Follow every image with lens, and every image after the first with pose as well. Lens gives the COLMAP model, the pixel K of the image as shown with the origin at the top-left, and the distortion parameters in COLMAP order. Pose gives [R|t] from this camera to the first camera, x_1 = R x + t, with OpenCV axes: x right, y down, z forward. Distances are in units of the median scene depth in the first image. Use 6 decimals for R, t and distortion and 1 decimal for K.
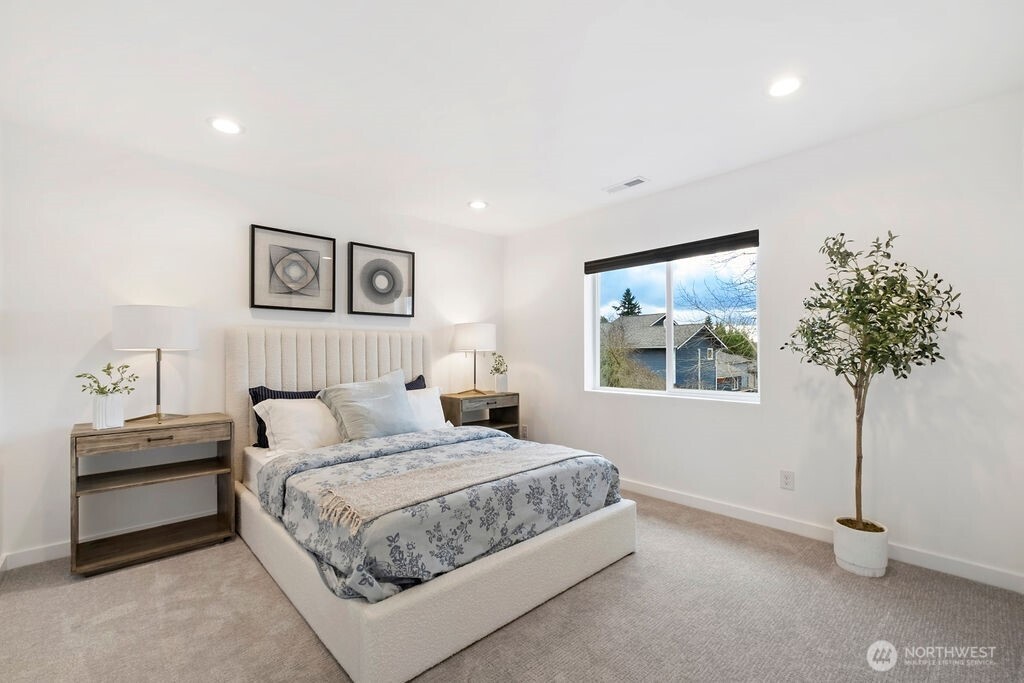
lens RADIAL K [[440.4, 0, 498.4], [0, 440.4, 356.1], [0, 0, 1]] dist [0.066940, -0.000015]
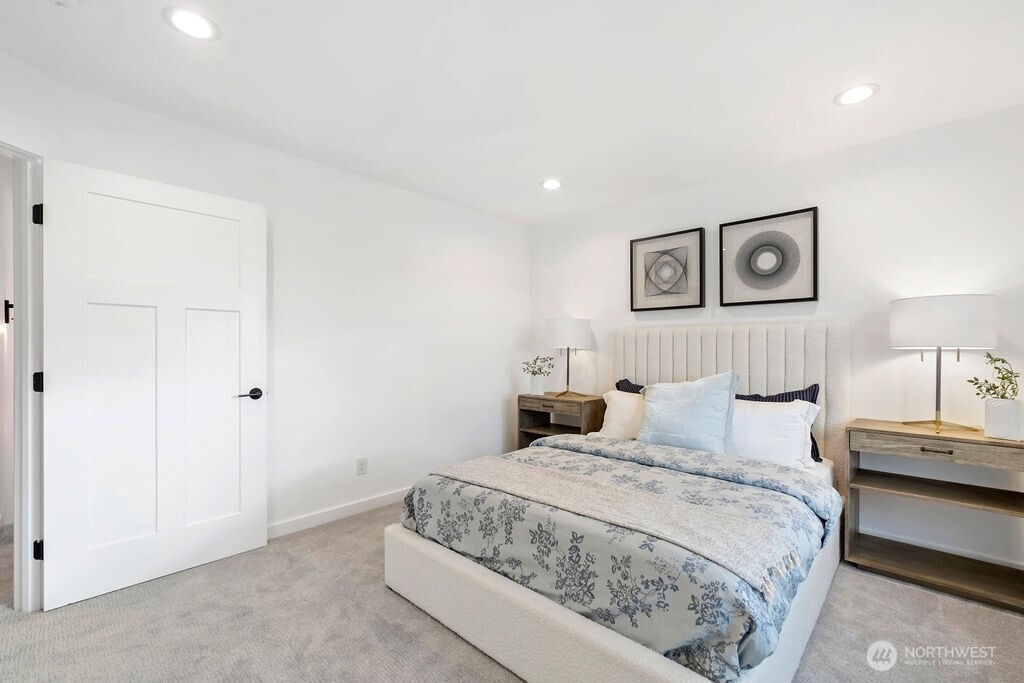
lens RADIAL K [[441.6, 0, 516.5], [0, 441.6, 345.6], [0, 0, 1]] dist [-0.001434, 0.000158]
pose [[0.094369, -0.006663, -0.995515, 0.715626], [-0.020877, 0.999744, -0.008670, -0.004892], [0.995318, 0.021602, 0.094206, 0.766867]]
